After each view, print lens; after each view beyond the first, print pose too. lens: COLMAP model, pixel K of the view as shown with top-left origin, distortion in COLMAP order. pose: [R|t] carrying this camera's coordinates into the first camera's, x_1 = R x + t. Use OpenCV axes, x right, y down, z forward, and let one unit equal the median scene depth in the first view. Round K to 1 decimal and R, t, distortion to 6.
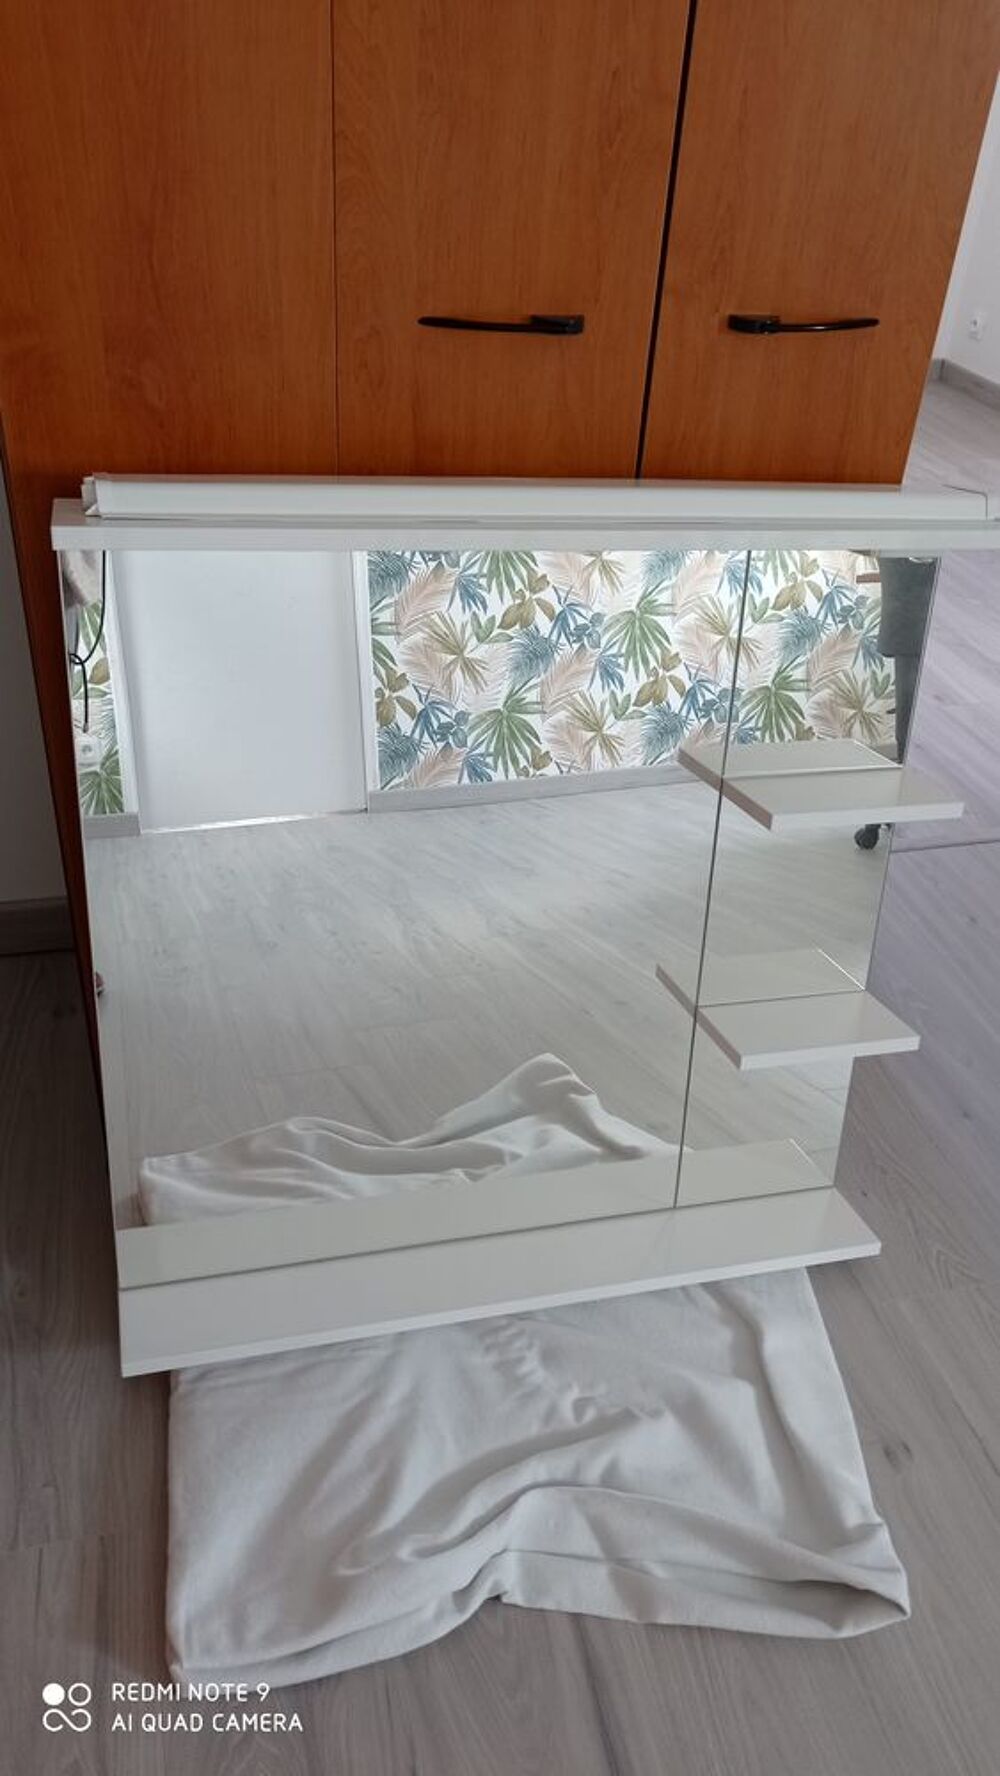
lens RADIAL K [[1421.6, 0, 500.0], [0, 1421.6, 888.0], [0, 0, 1]] dist [0.041396, -0.092993]
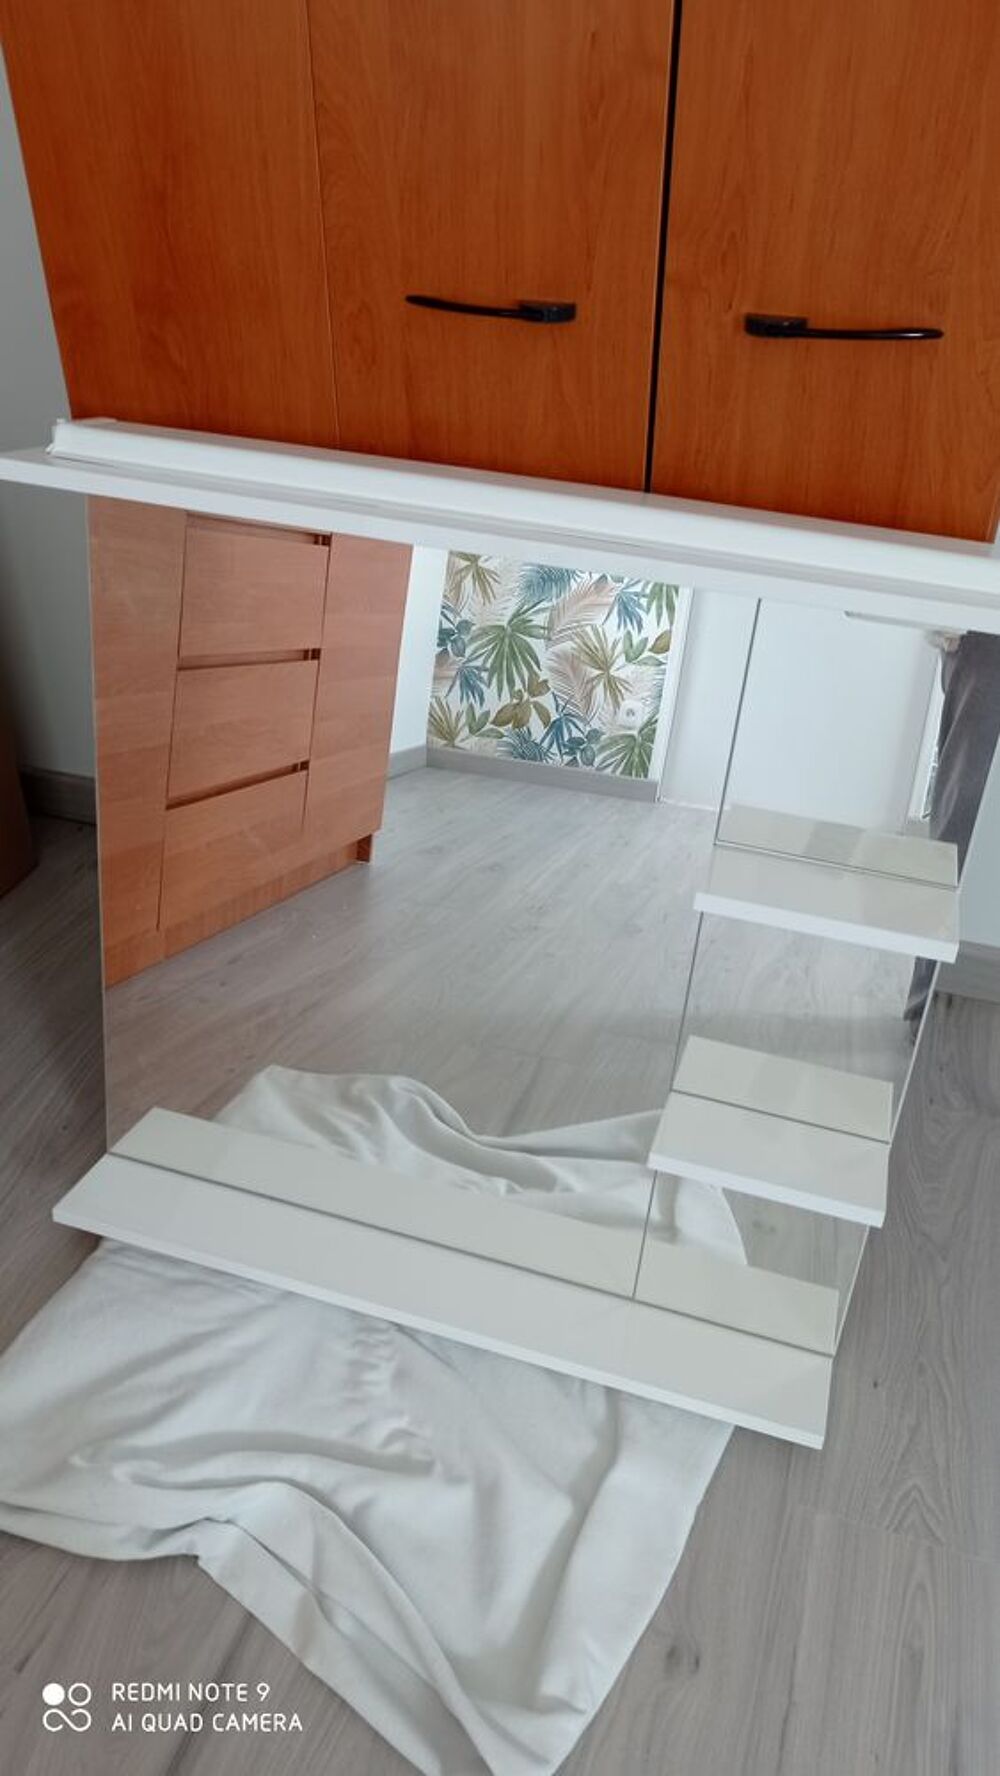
lens RADIAL K [[1441.4, 0, 438.0], [0, 1441.4, 881.2], [0, 0, 1]] dist [0.059653, -0.088215]
pose [[0.818867, 0.262017, -0.510689, 0.490389], [-0.259297, 0.962633, 0.078123, -0.081465], [0.512076, 0.068448, 0.856209, 0.157018]]
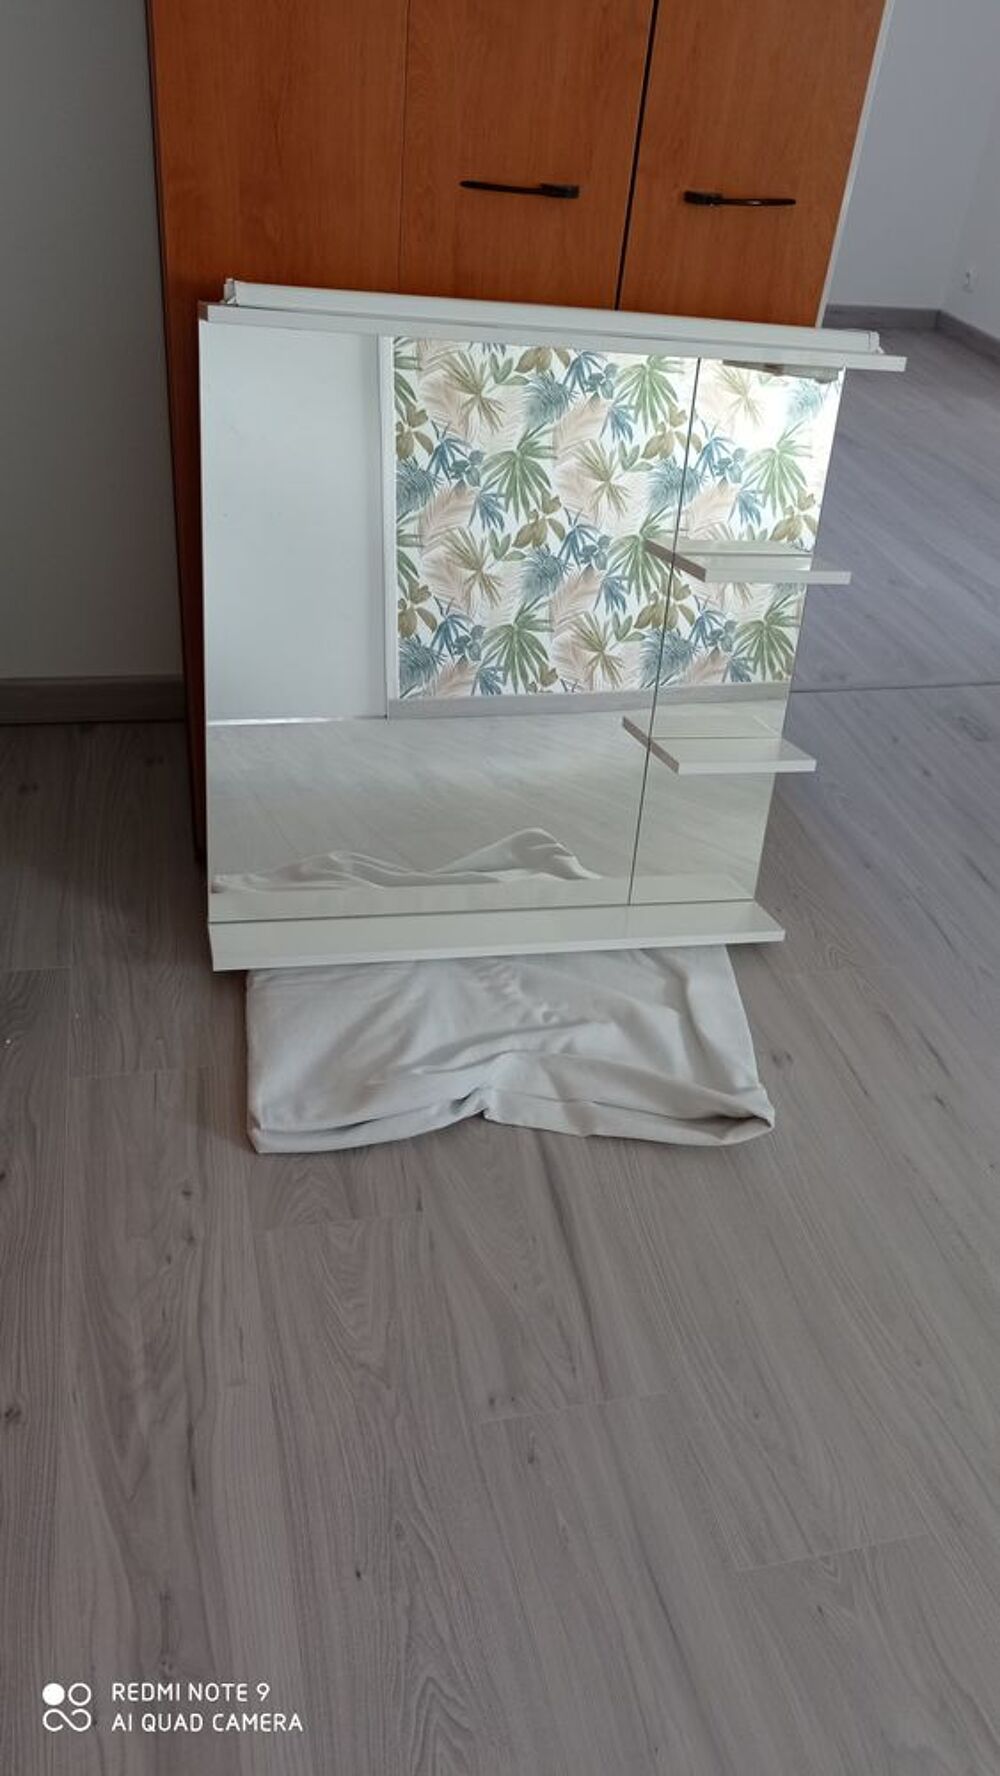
lens RADIAL K [[1441.0, 0, 488.2], [0, 1441.0, 923.0], [0, 0, 1]] dist [-0.000676, -0.009961]
pose [[0.999170, 0.038836, -0.012280, 0.013160], [-0.038523, 0.998951, 0.024773, 0.249619], [0.013229, -0.024279, 0.999618, -0.368577]]
